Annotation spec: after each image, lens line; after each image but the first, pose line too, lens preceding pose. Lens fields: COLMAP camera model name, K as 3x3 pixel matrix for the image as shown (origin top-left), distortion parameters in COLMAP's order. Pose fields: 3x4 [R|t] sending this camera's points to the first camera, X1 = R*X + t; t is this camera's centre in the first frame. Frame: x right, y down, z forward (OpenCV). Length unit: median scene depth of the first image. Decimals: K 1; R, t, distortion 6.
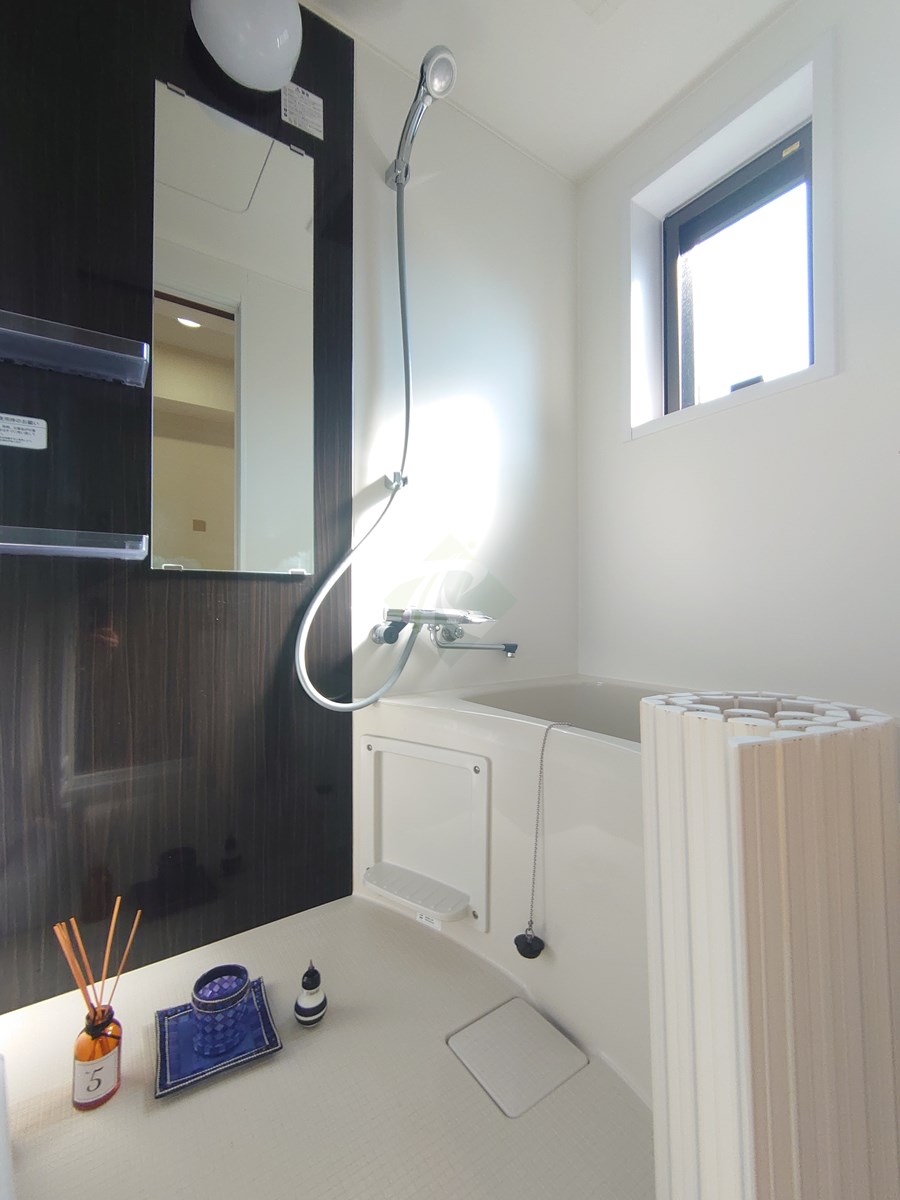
lens RADIAL K [[518.2, 0, 453.3], [0, 518.2, 598.7], [0, 0, 1]] dist [0.000773, -0.001383]
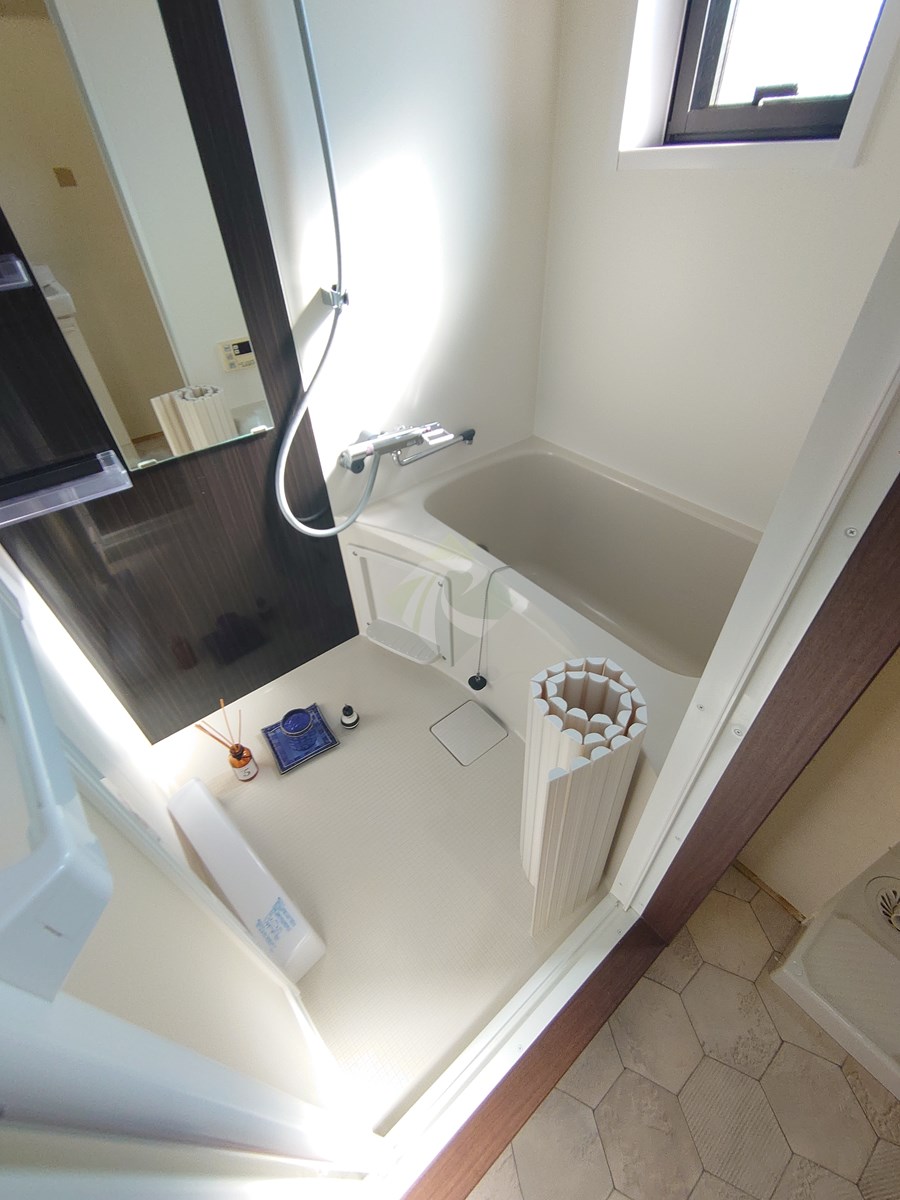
lens RADIAL K [[518.2, 0, 452.7], [0, 518.2, 603.3], [0, 0, 1]] dist [0.000773, -0.001383]
pose [[0.997356, -0.068522, 0.024202, 0.036192], [0.034201, 0.736440, 0.675638, -0.474418], [-0.064119, -0.673024, 0.736836, -0.021516]]
